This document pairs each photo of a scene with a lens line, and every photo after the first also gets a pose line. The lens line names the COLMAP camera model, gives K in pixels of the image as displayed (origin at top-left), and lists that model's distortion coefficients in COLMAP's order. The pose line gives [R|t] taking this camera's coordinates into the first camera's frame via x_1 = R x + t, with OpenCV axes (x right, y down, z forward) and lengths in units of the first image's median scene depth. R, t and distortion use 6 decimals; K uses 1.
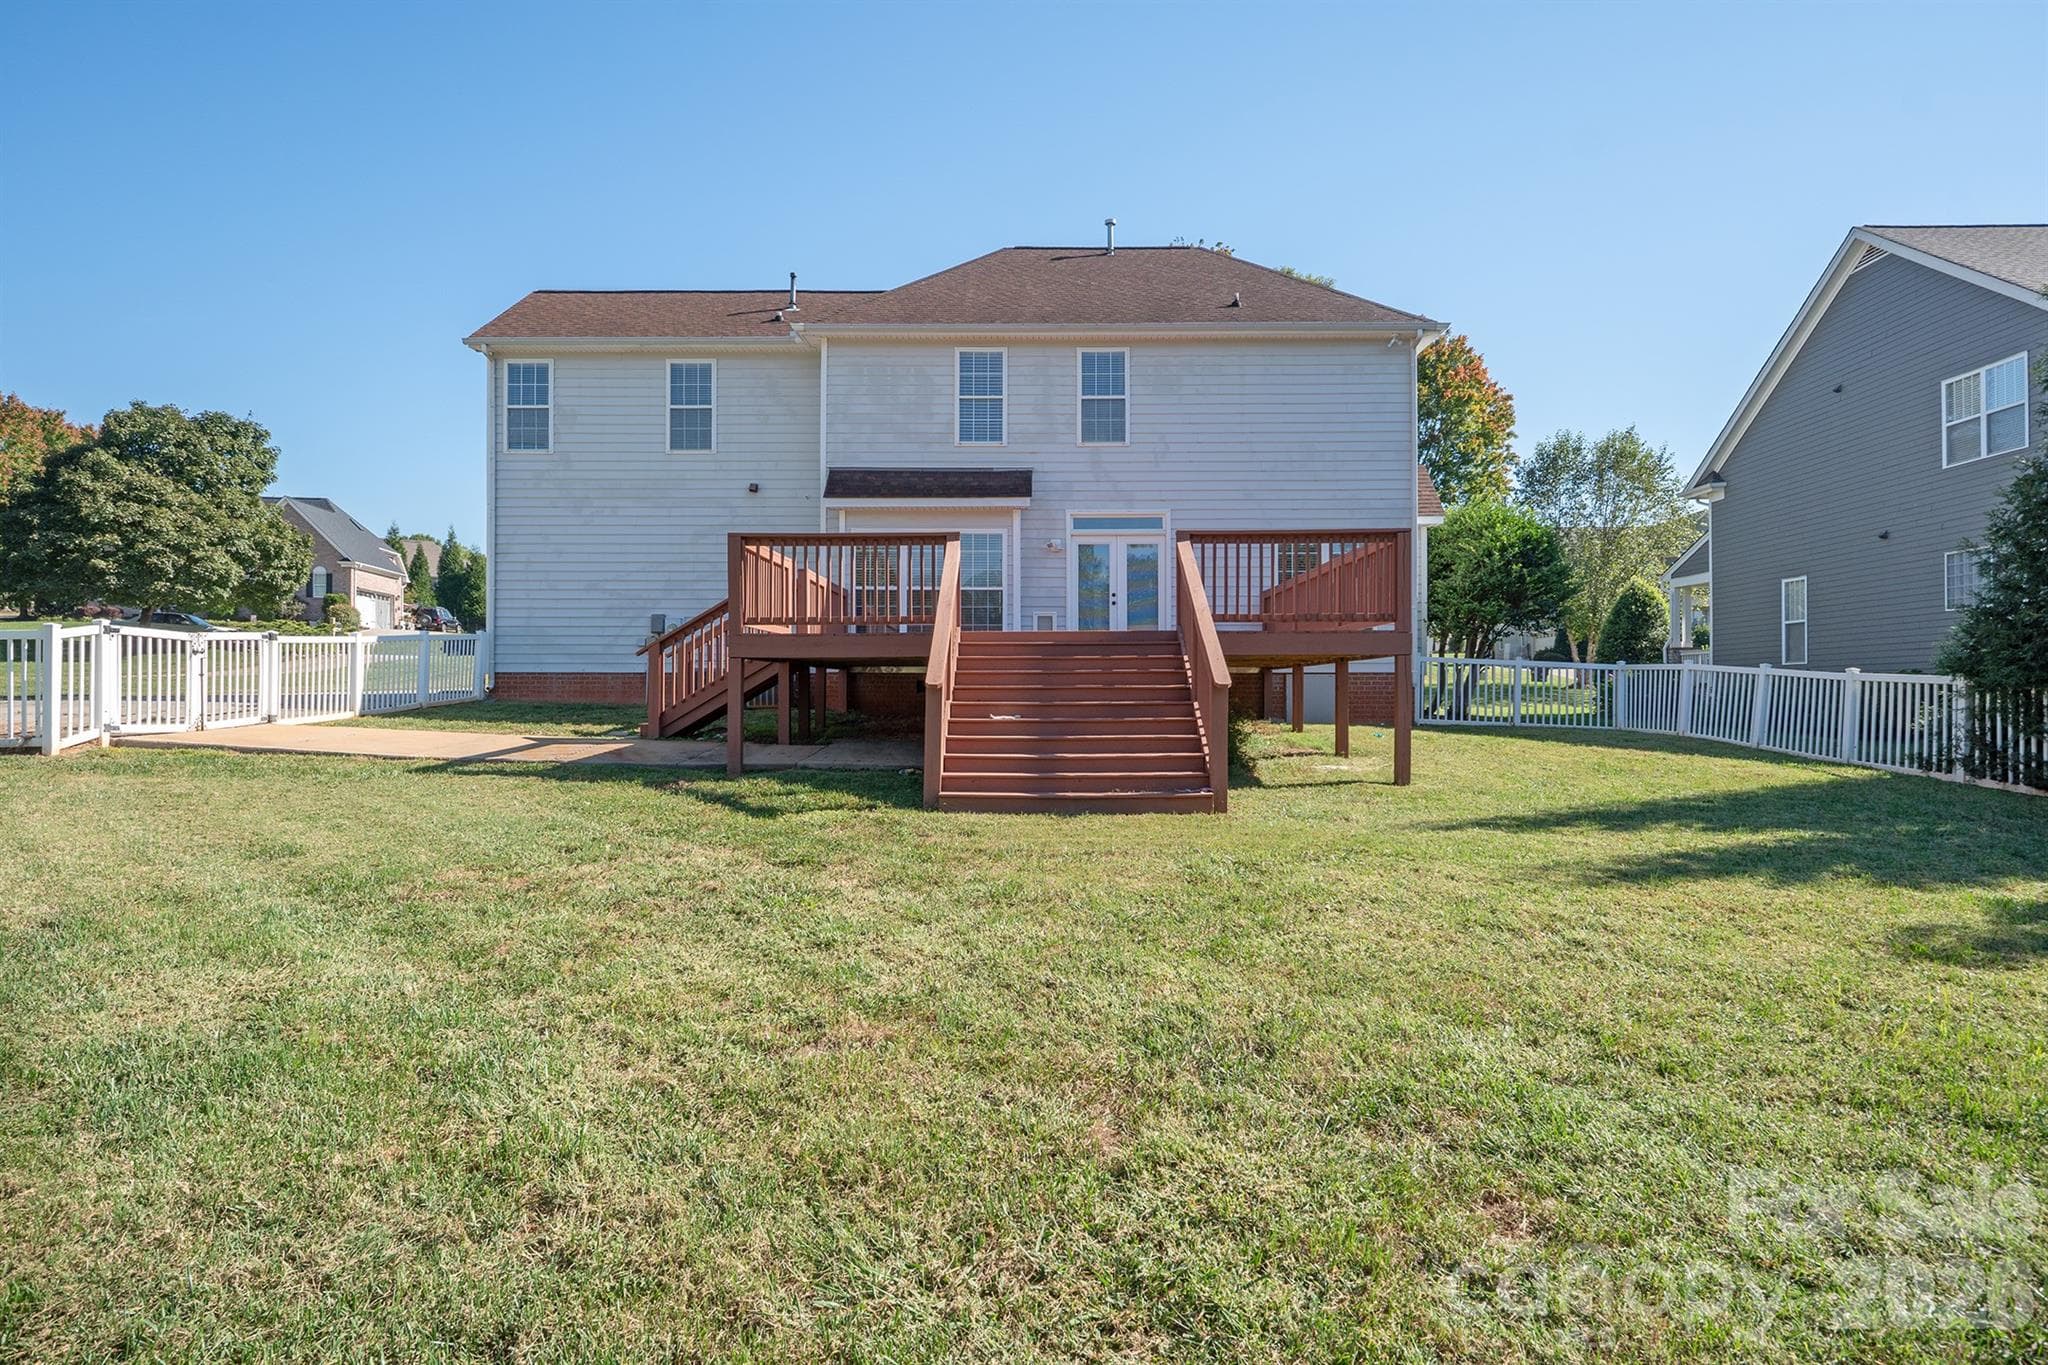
lens RADIAL K [[1114.1, 0, 1024.8], [0, 1114.1, 686.7], [0, 0, 1]] dist [-0.003951, -0.001759]
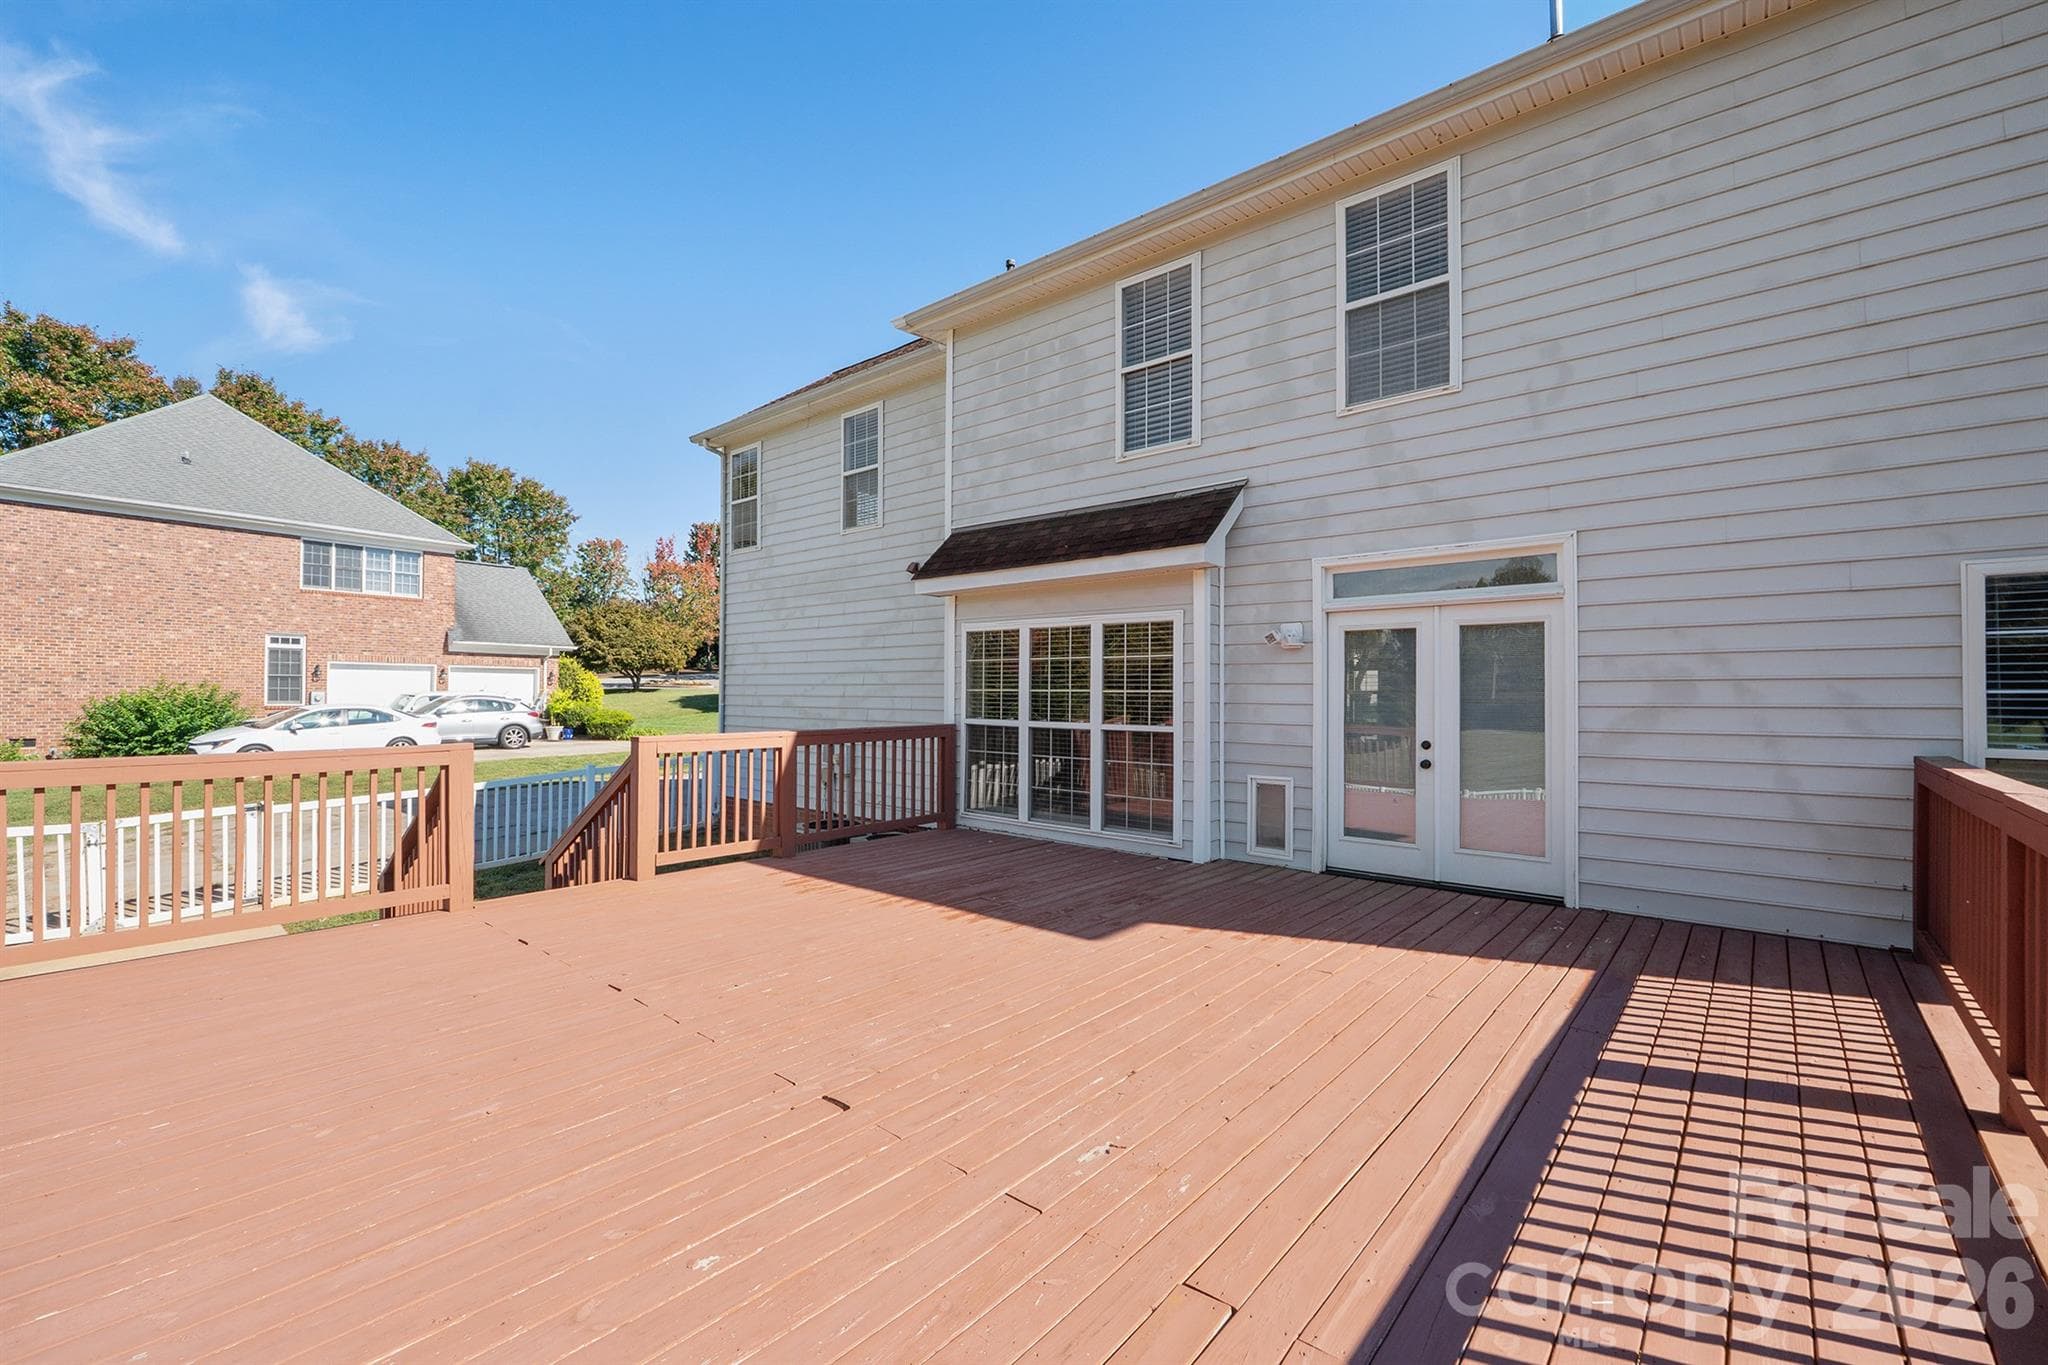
lens RADIAL K [[875.5, 0, 1014.7], [0, 875.5, 684.6], [0, 0, 1]] dist [-0.008079, 0.000294]
pose [[0.757964, -0.006507, -0.652264, 0.179435], [0.006365, 0.999976, -0.002580, -0.105461], [0.652265, -0.002196, 0.757988, 0.639011]]
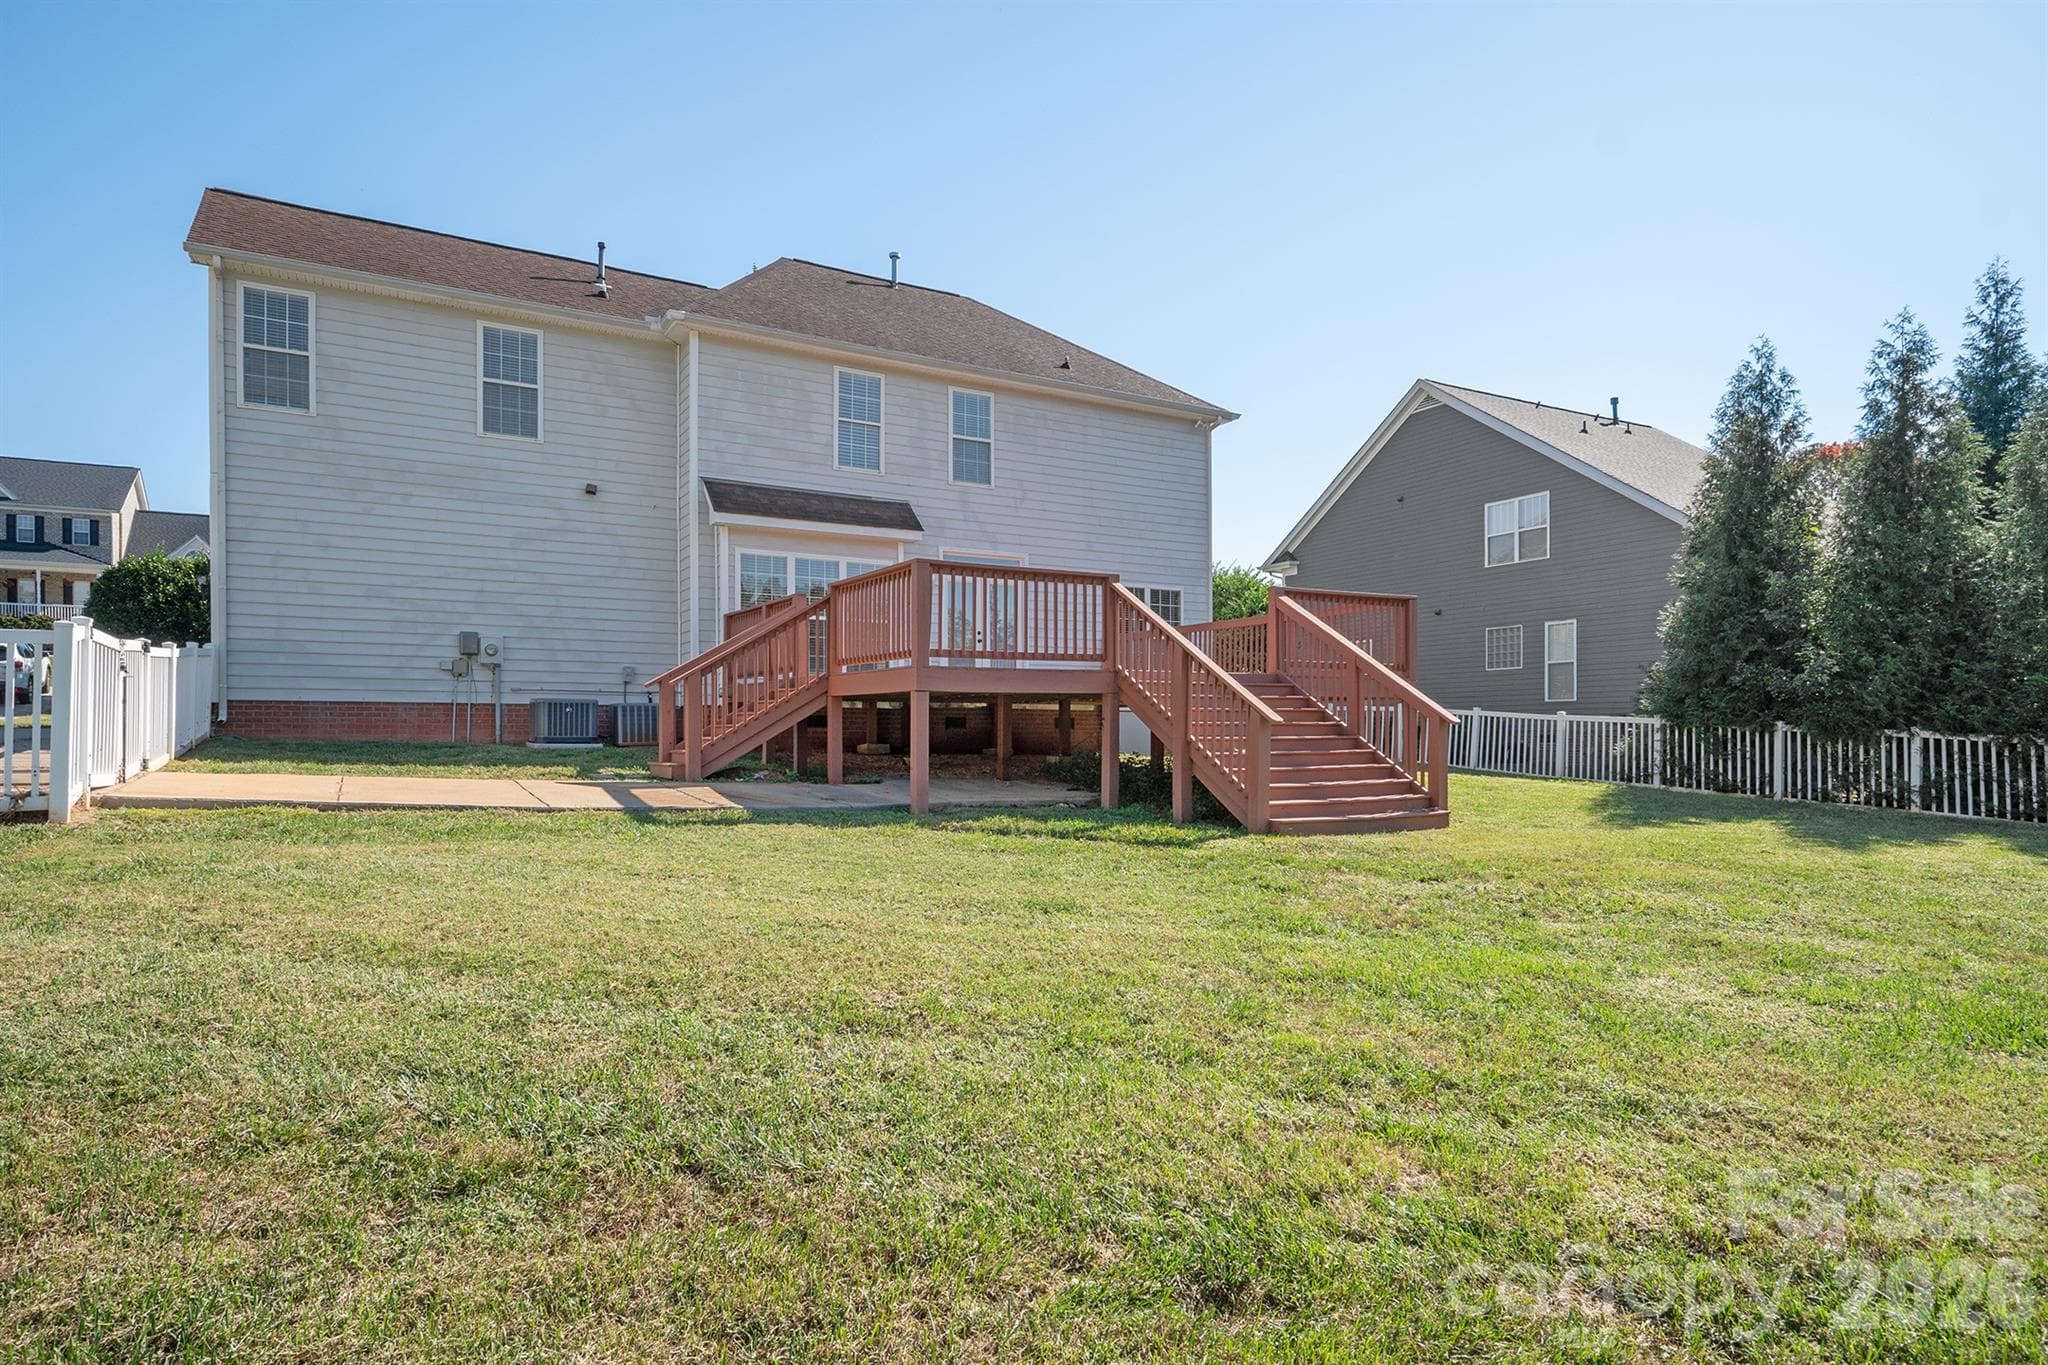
lens RADIAL K [[1137.6, 0, 1005.3], [0, 1137.6, 733.8], [0, 0, 1]] dist [-0.001848, -0.000733]
pose [[0.861876, -0.001472, 0.507118, -0.430052], [-0.003773, 0.999950, 0.009314, 0.000601], [-0.507106, -0.009940, 0.861826, 0.083702]]
